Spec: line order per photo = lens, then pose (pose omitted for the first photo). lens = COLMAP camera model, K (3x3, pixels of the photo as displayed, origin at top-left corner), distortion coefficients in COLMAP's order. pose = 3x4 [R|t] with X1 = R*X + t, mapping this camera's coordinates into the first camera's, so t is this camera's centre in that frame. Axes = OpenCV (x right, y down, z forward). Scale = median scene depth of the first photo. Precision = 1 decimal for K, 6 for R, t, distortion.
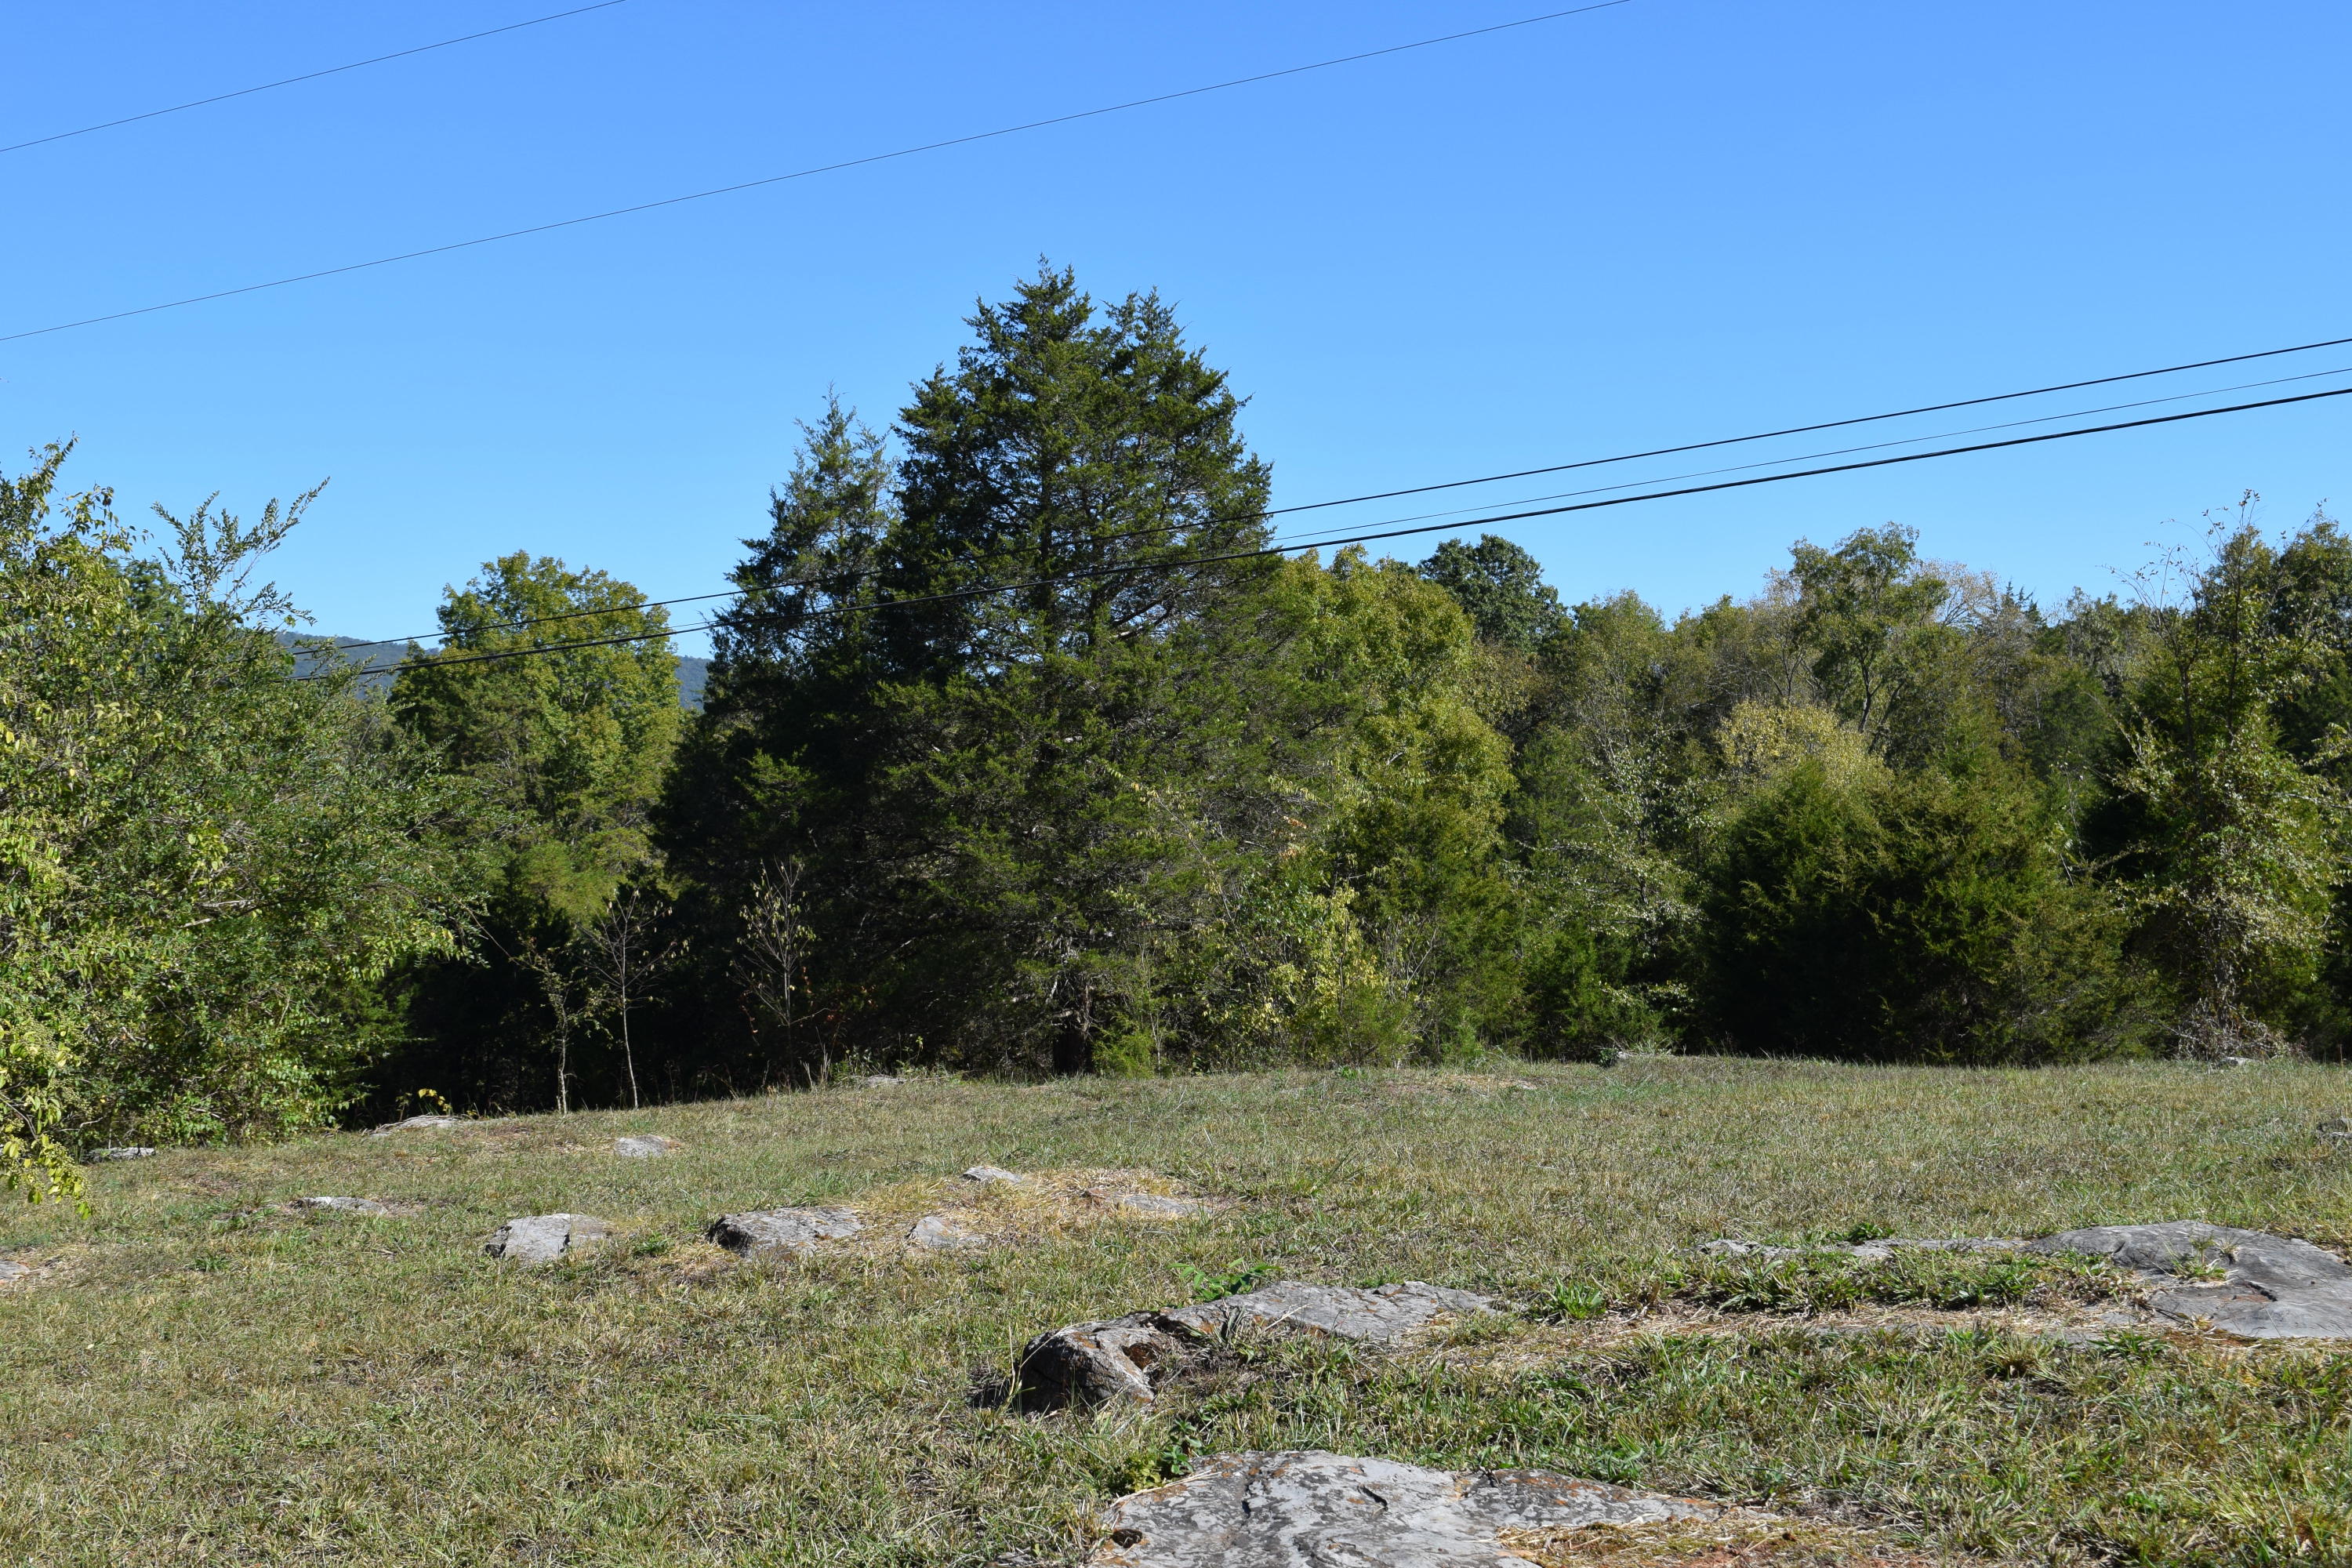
lens RADIAL K [[2682.0, 0, 1176.0], [0, 2682.0, 784.0], [0, 0, 1]] dist [0.000376, 0.000015]
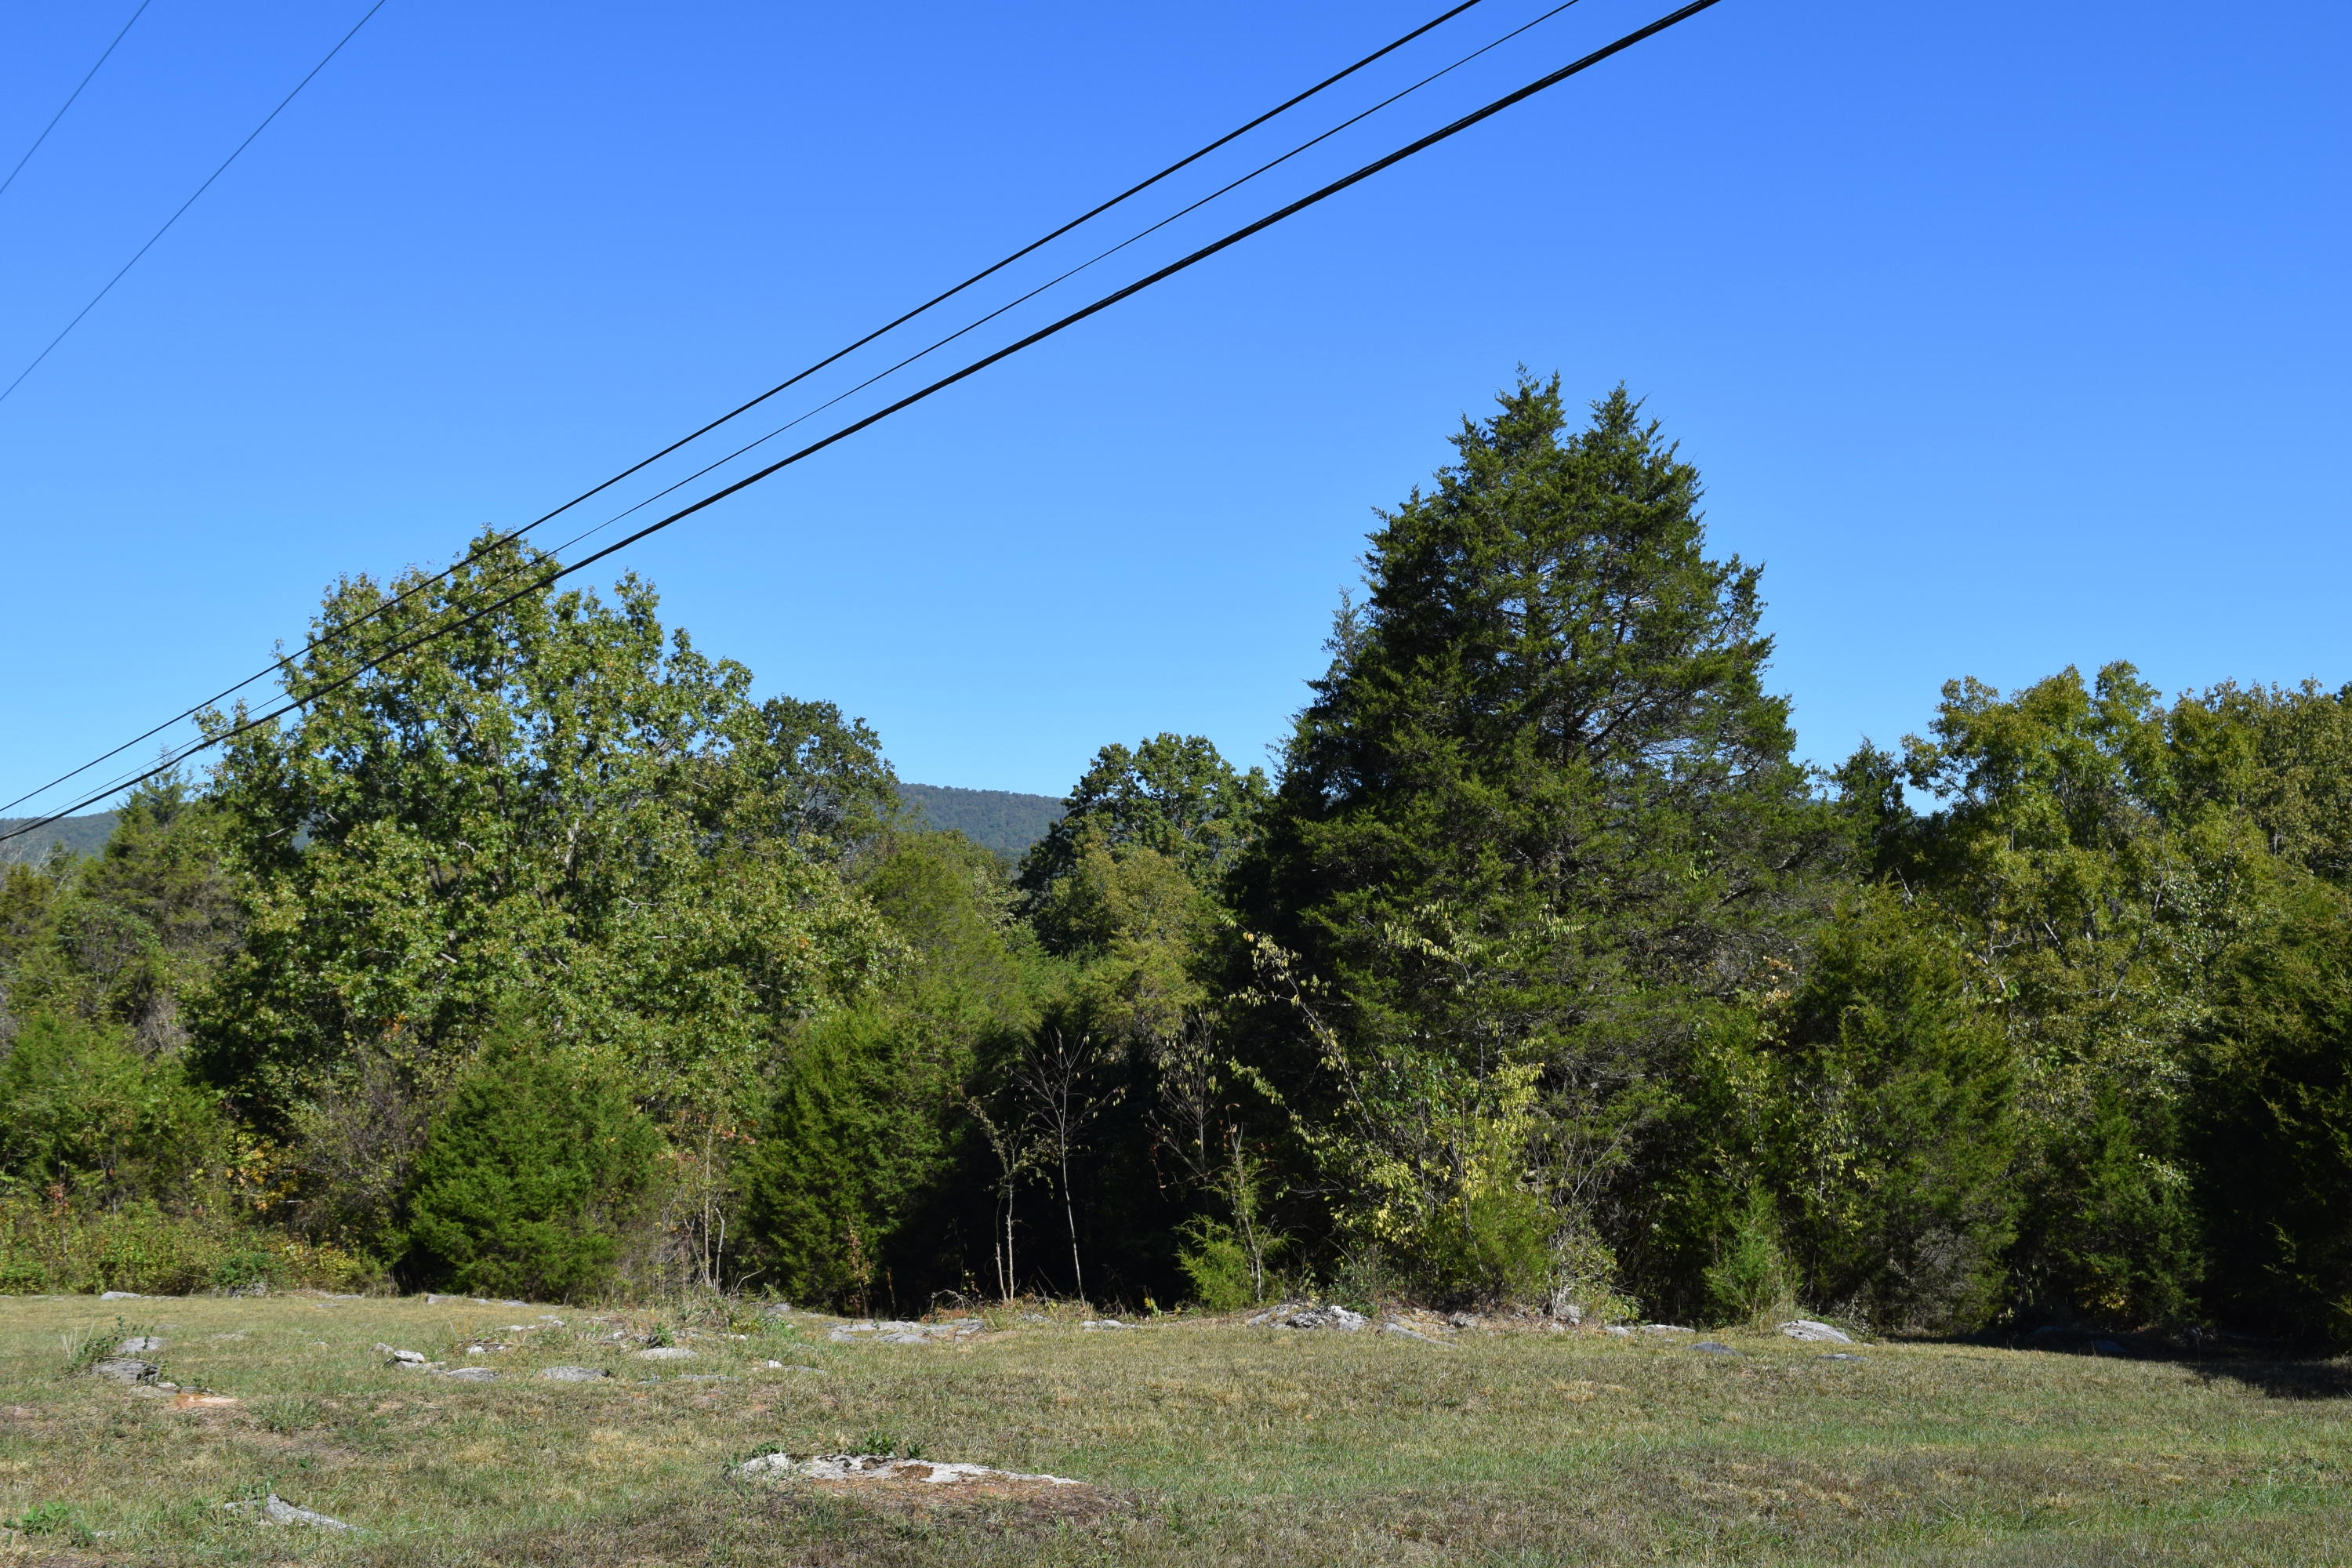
lens RADIAL K [[2290.4, 0, 1176.0], [0, 2290.4, 784.0], [0, 0, 1]] dist [-0.083017, 0.019358]
pose [[0.917161, -0.032514, -0.397189, 0.157581], [0.010035, 0.998234, -0.058545, -0.002920], [0.398391, 0.049709, 0.915868, 0.226745]]
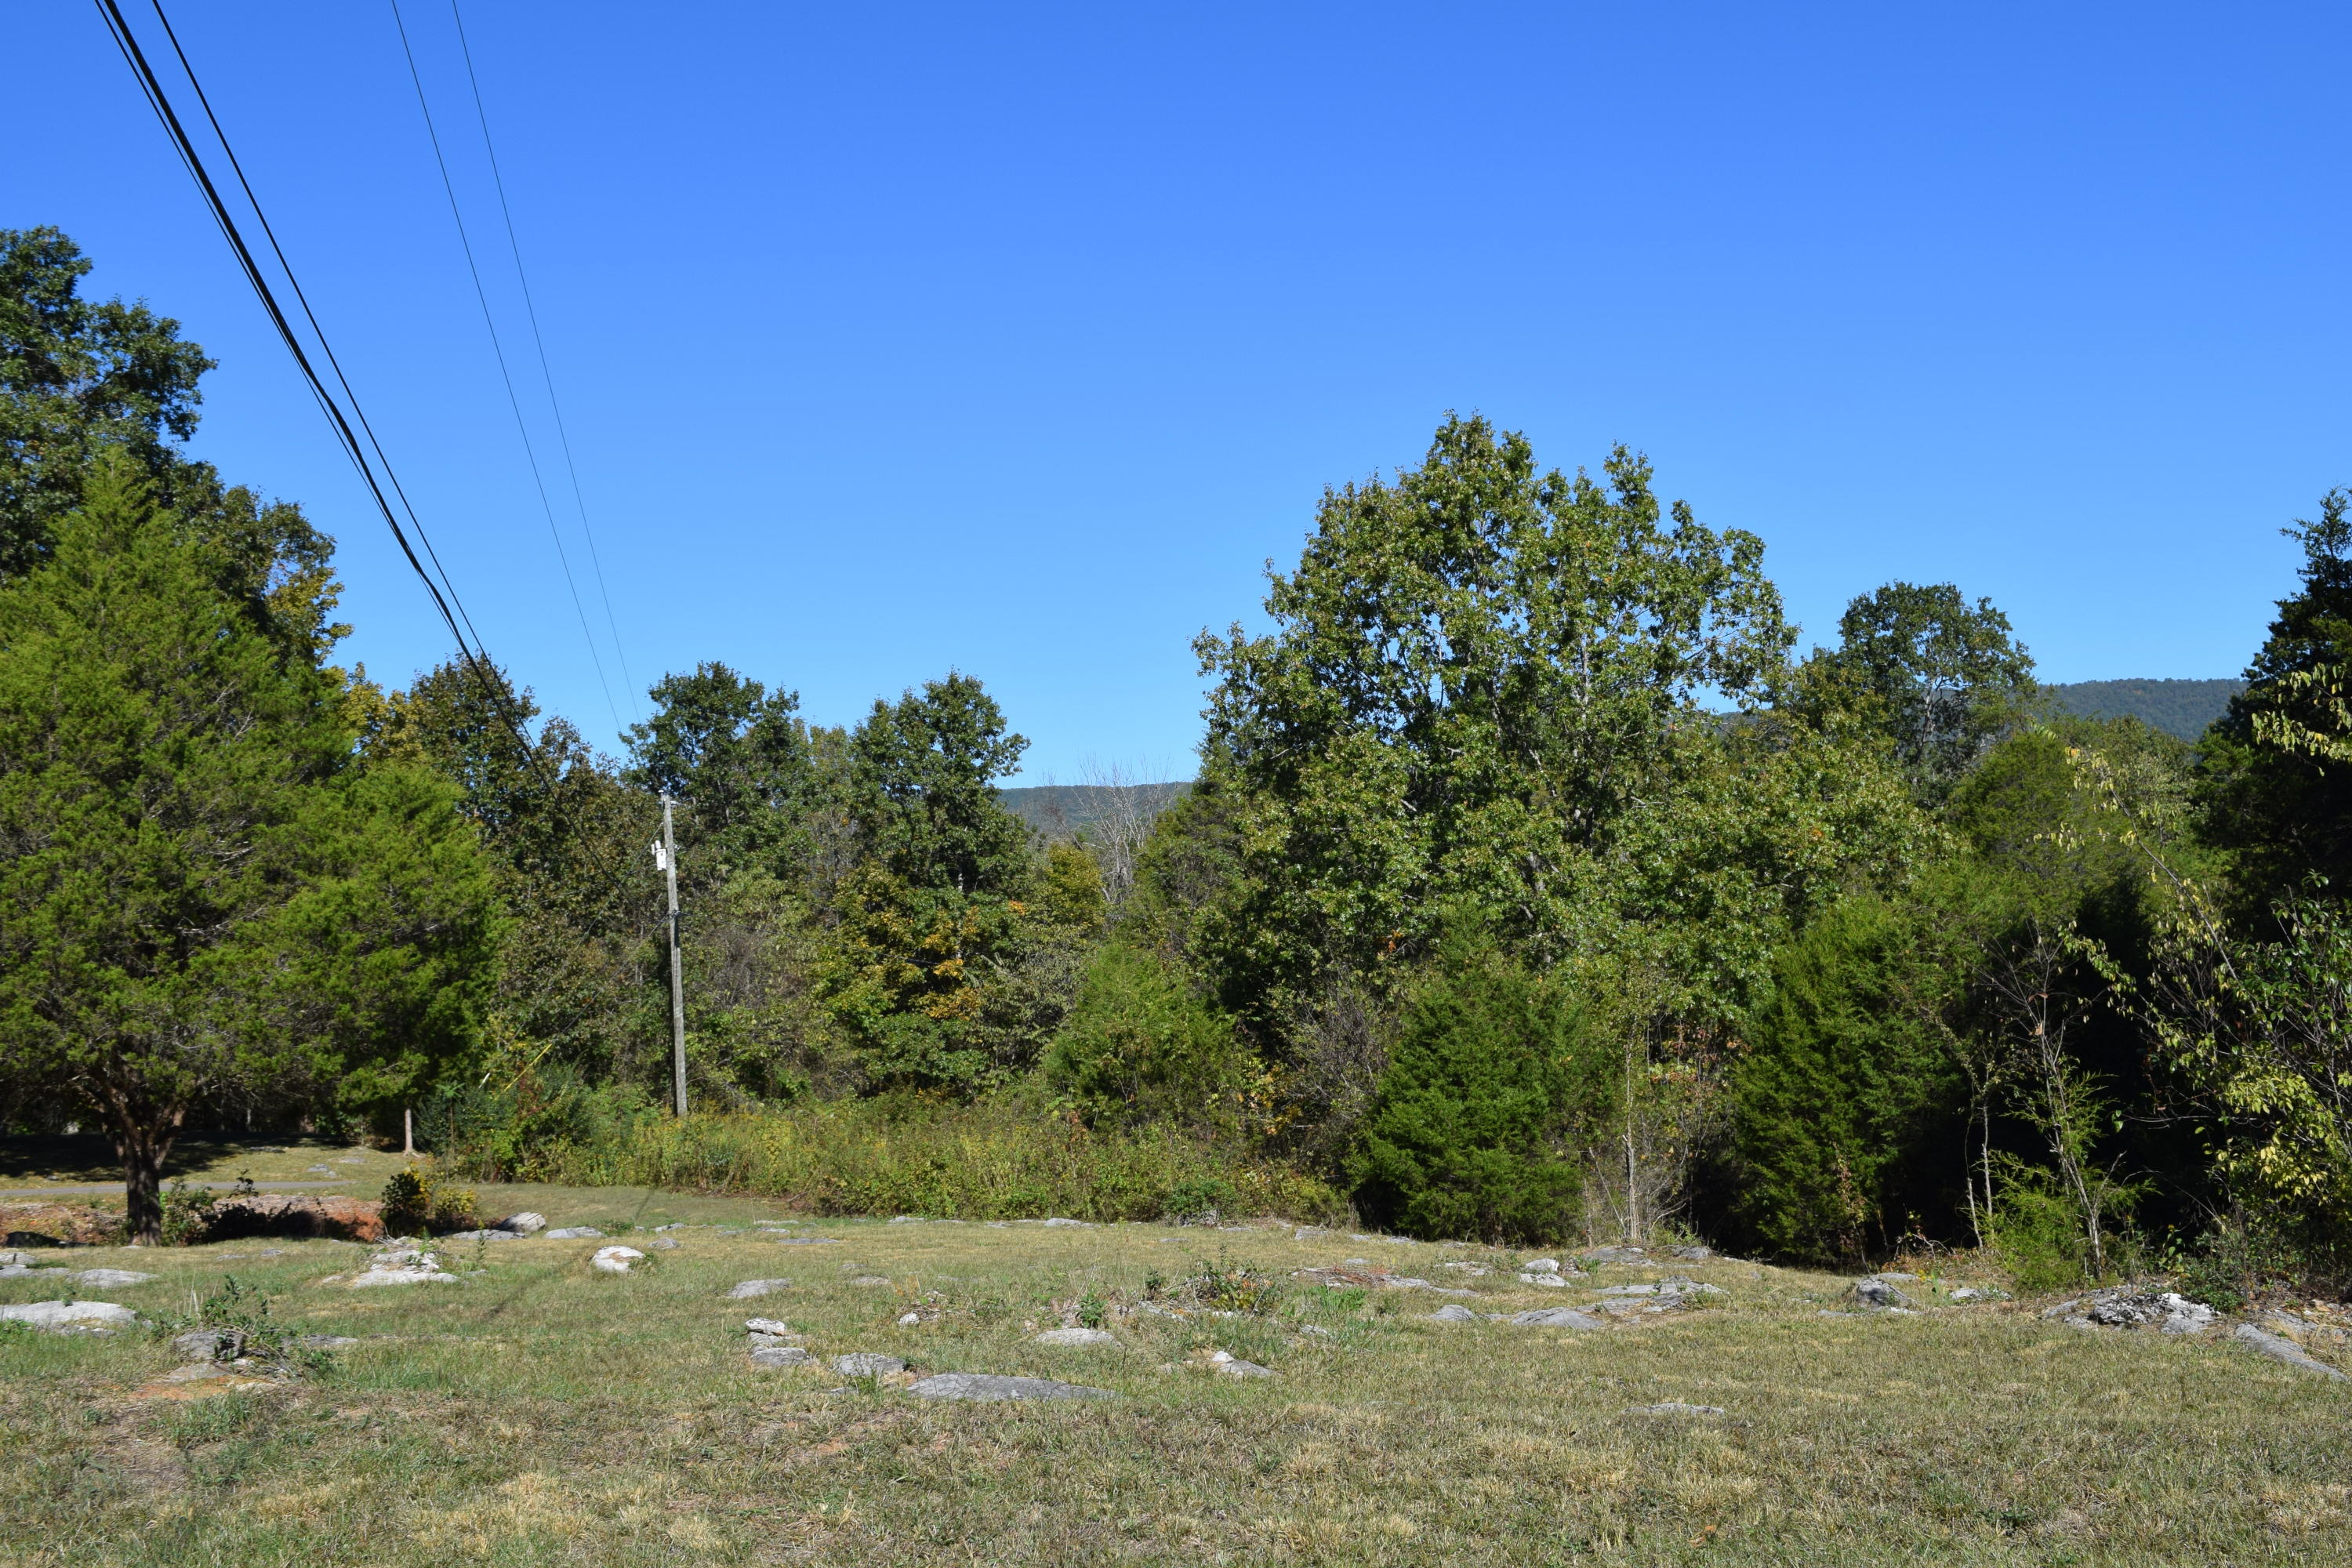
lens RADIAL K [[2290.4, 0, 1176.0], [0, 2290.4, 784.0], [0, 0, 1]] dist [-0.083017, 0.019358]
pose [[0.599150, -0.070278, -0.797547, 0.163408], [0.059818, 0.997285, -0.042941, 0.009225], [0.798399, -0.021980, 0.601727, 0.345934]]
